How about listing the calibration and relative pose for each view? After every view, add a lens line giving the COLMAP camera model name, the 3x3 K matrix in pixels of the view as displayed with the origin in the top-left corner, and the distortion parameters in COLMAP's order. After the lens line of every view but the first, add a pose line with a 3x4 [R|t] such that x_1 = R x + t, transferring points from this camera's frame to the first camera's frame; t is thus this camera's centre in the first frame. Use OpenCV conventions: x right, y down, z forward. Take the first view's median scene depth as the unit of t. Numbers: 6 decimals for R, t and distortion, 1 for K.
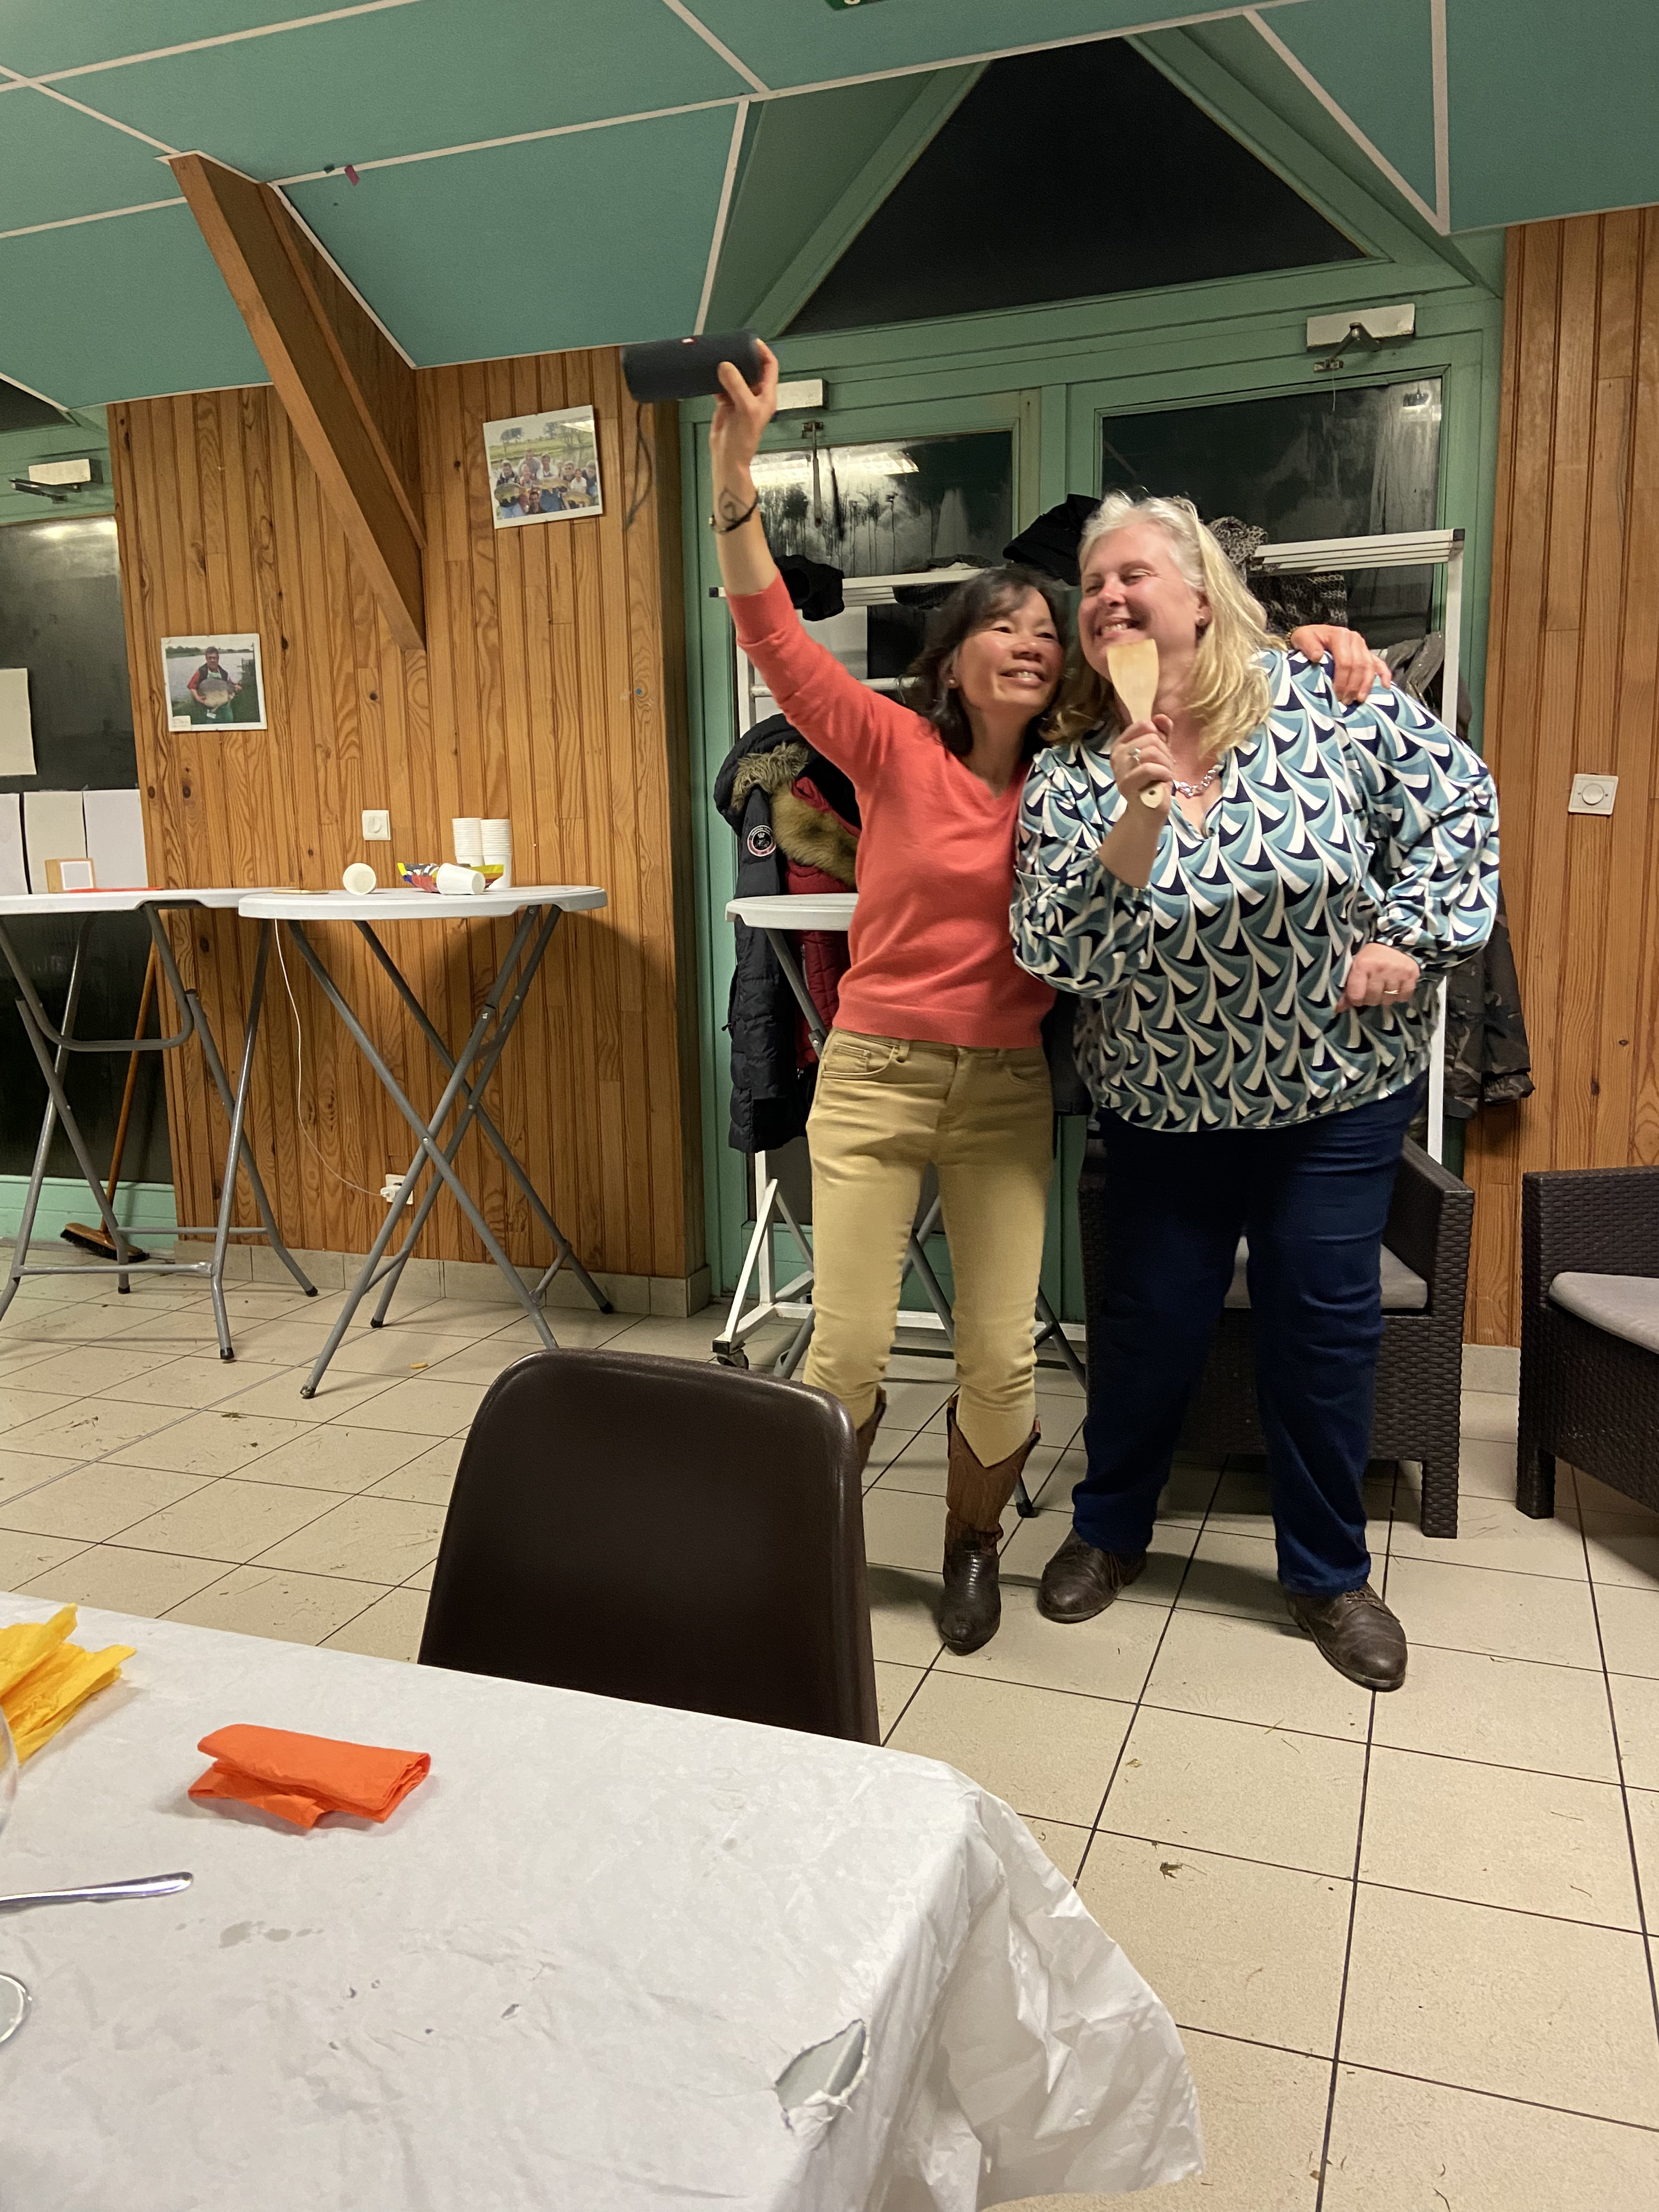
lens RADIAL K [[1651.1, 0, 853.5], [0, 1651.1, 1083.2], [0, 0, 1]] dist [0.139893, -0.177984]
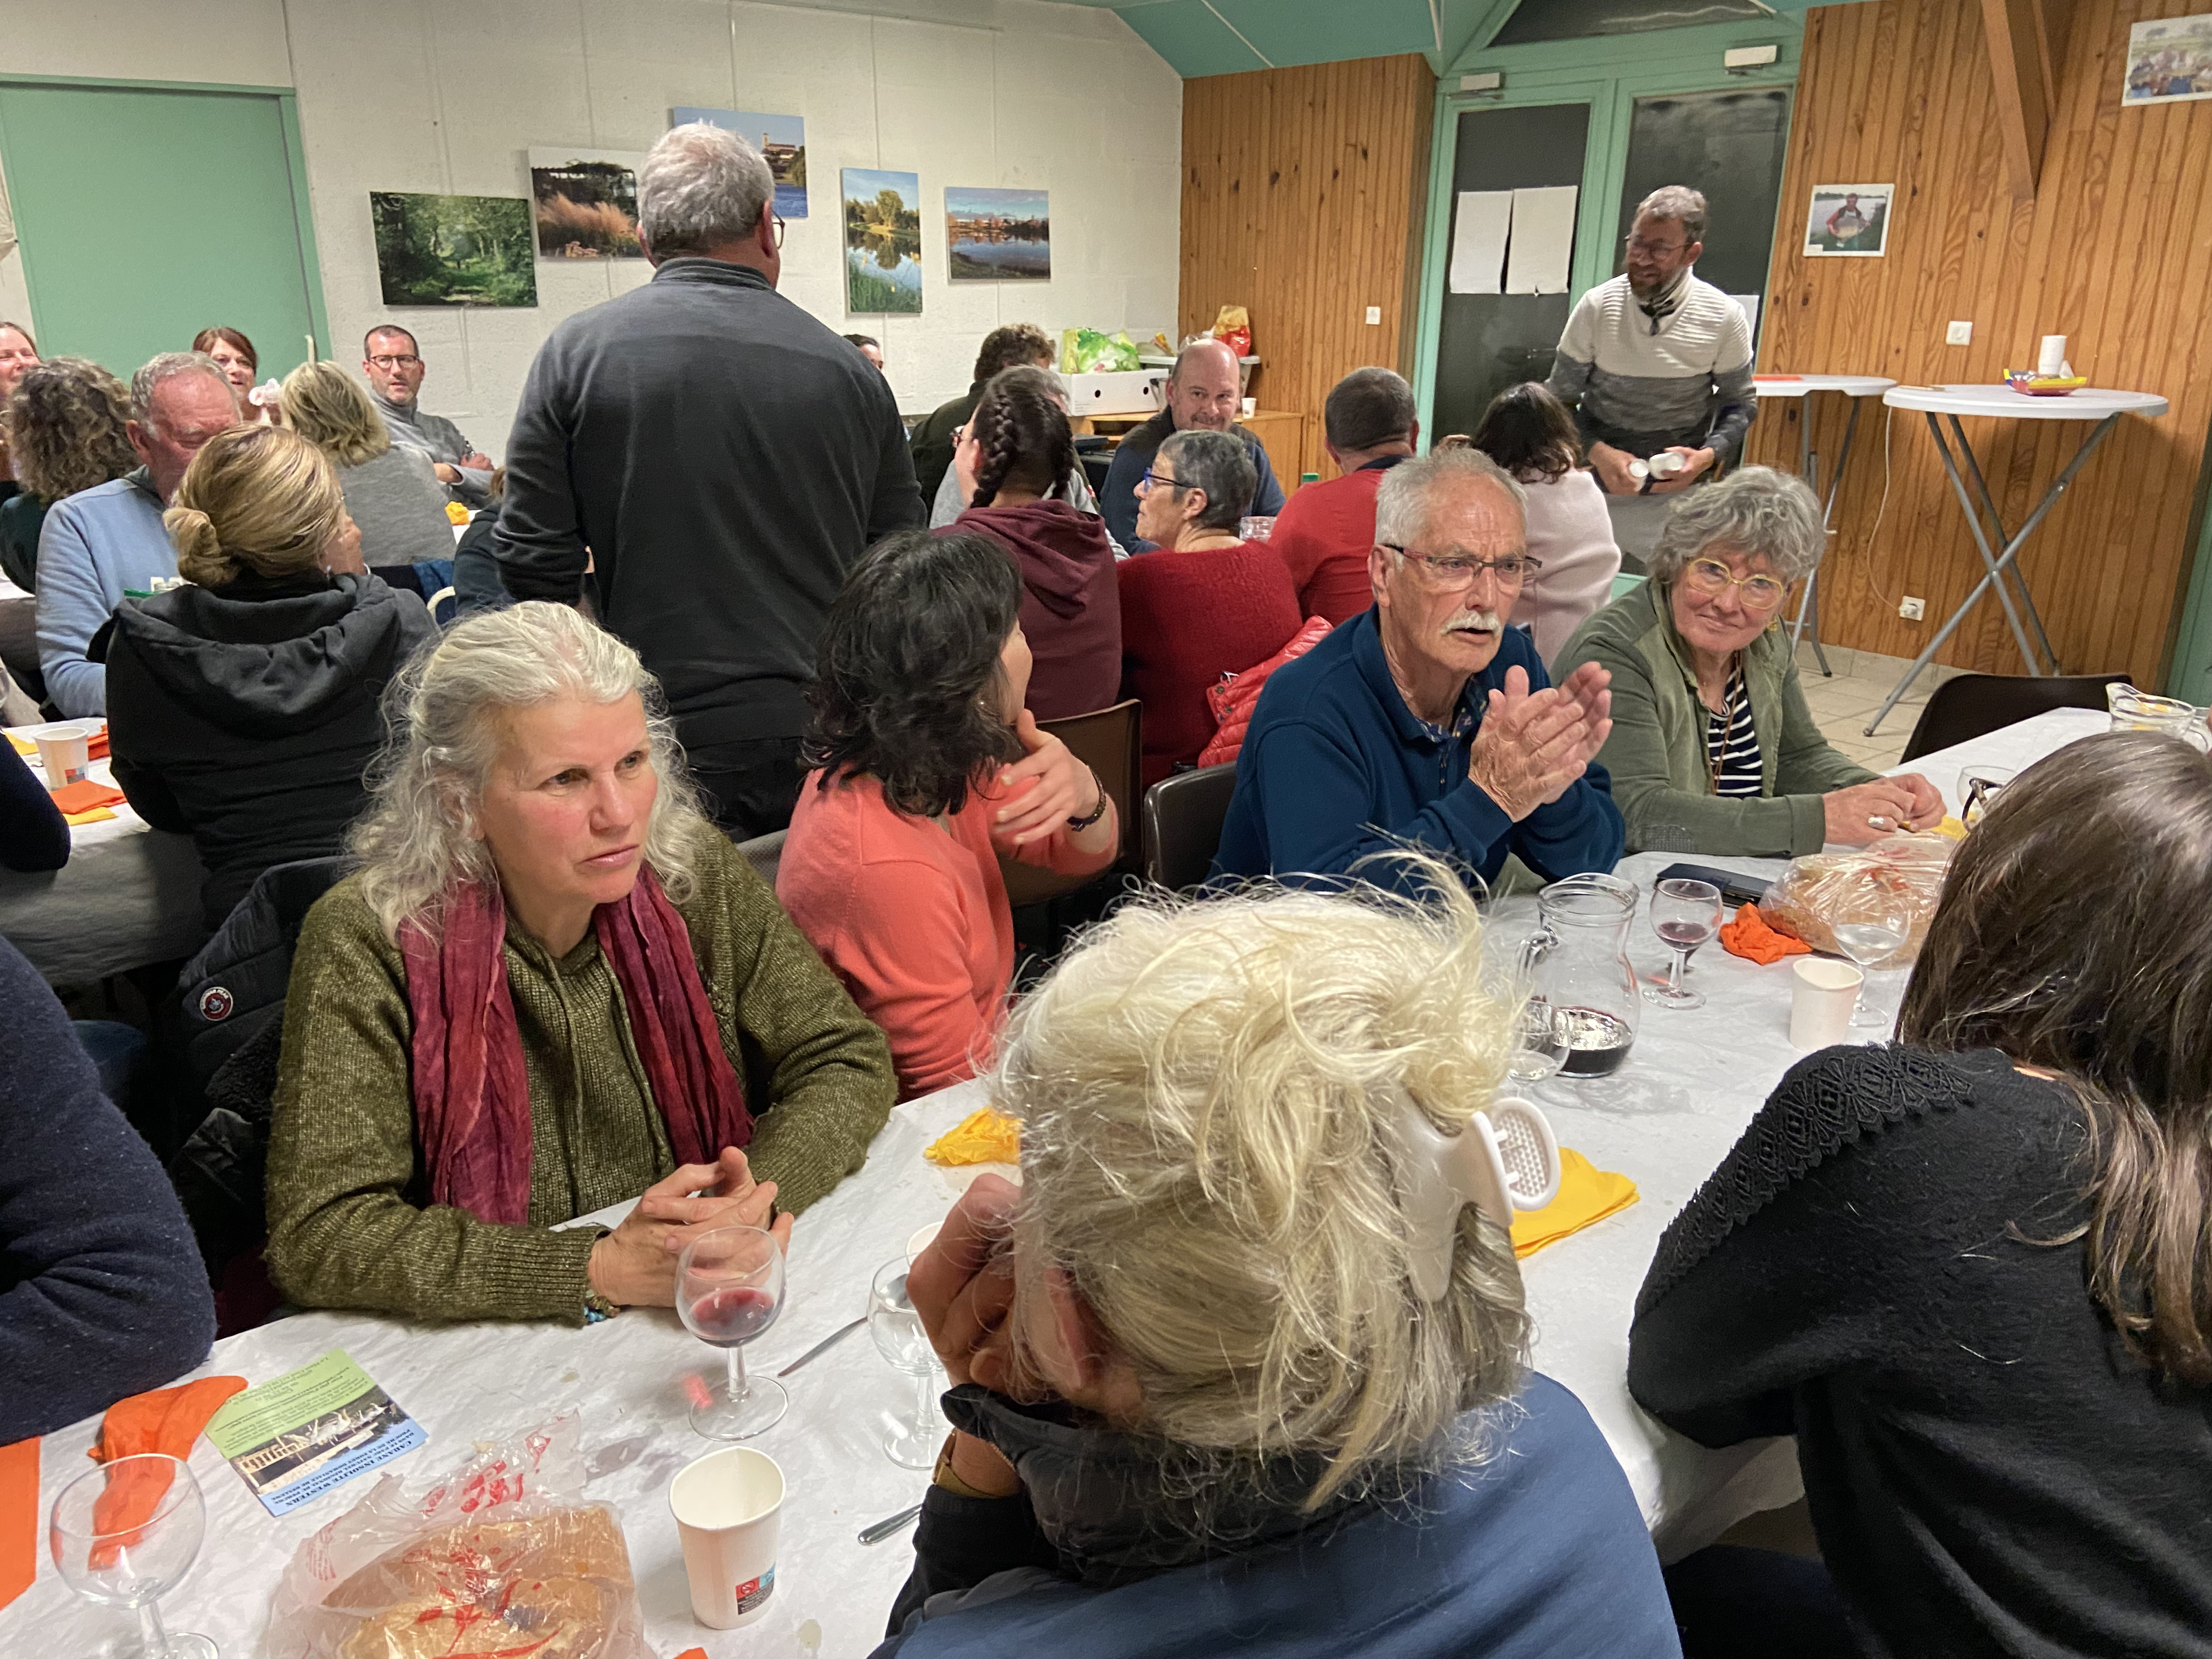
lens RADIAL K [[1655.6, 0, 1117.9], [0, 1655.6, 841.8], [0, 0, 1]] dist [0.134949, -0.169494]
pose [[0.856580, 0.192815, -0.478637, -0.133172], [-0.099182, 0.971790, 0.213978, 0.017638], [0.506393, -0.135817, 0.851540, -0.560762]]
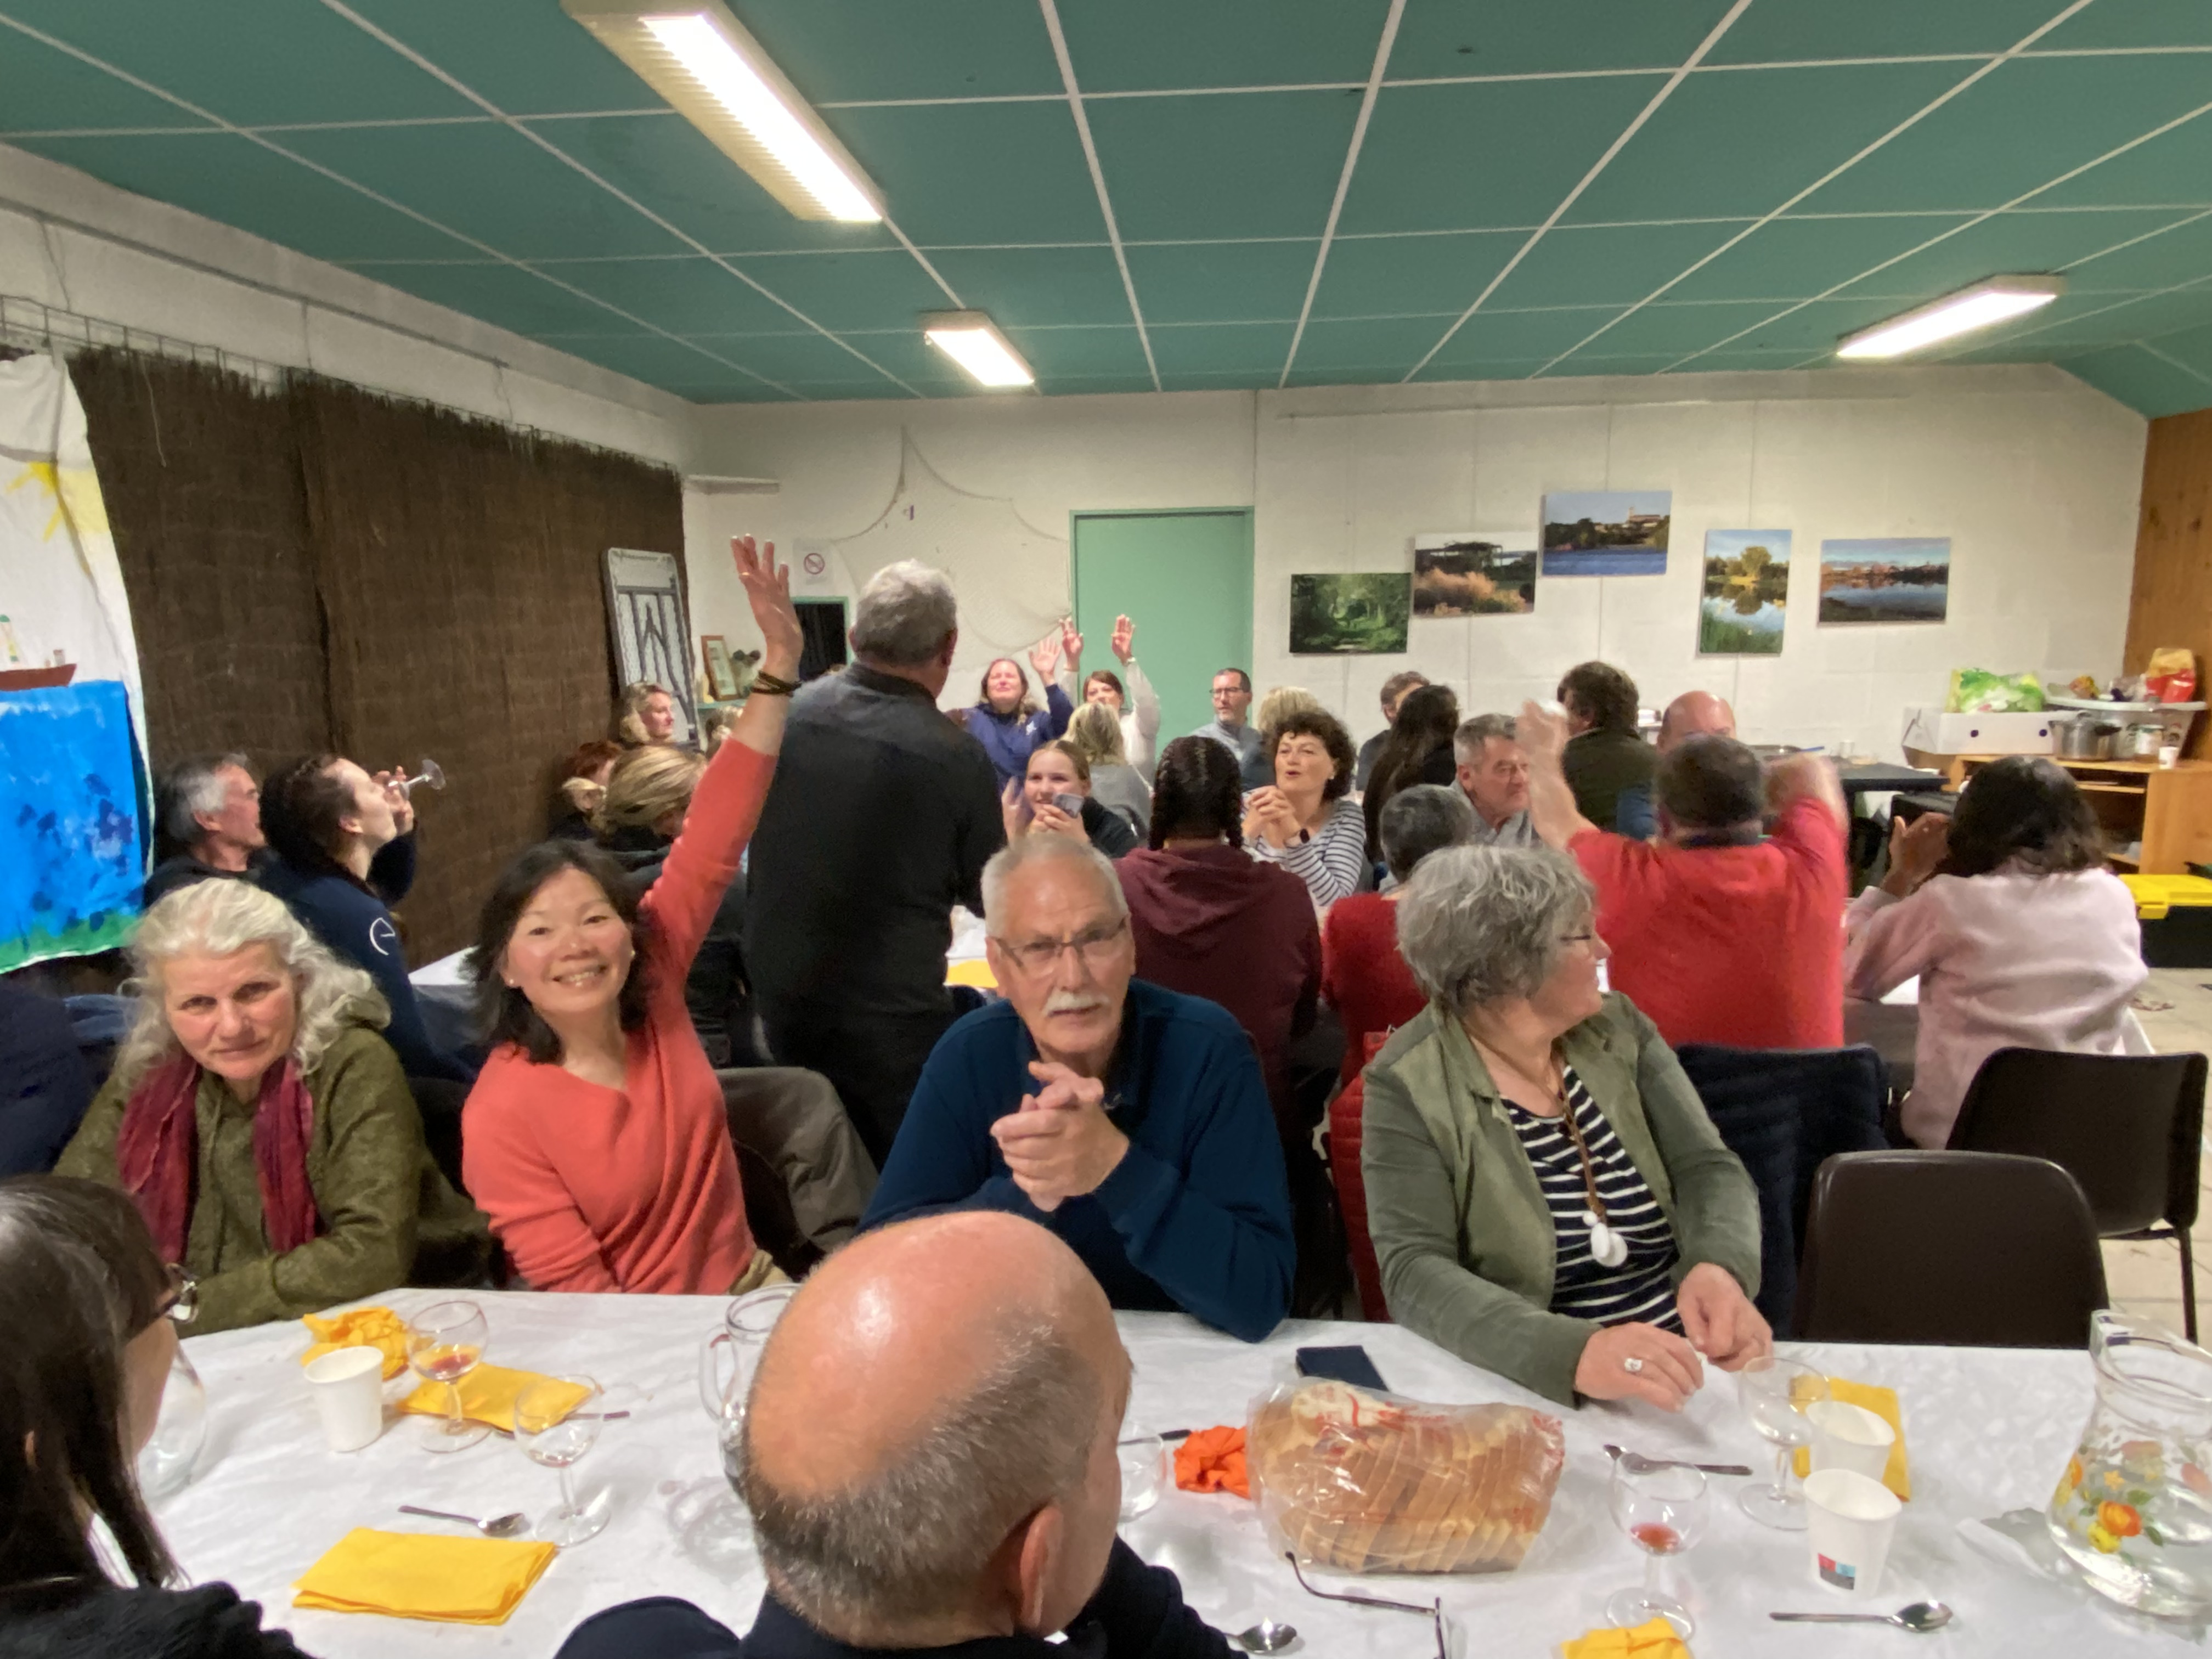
lens RADIAL K [[1368.3, 0, 1096.0], [0, 1368.3, 860.0], [0, 0, 1]] dist [0.068014, -0.080113]
pose [[0.252358, 0.190879, -0.948620, 0.055623], [-0.134290, 0.977772, 0.161020, -0.049308], [0.958270, 0.086755, 0.272382, -0.198891]]
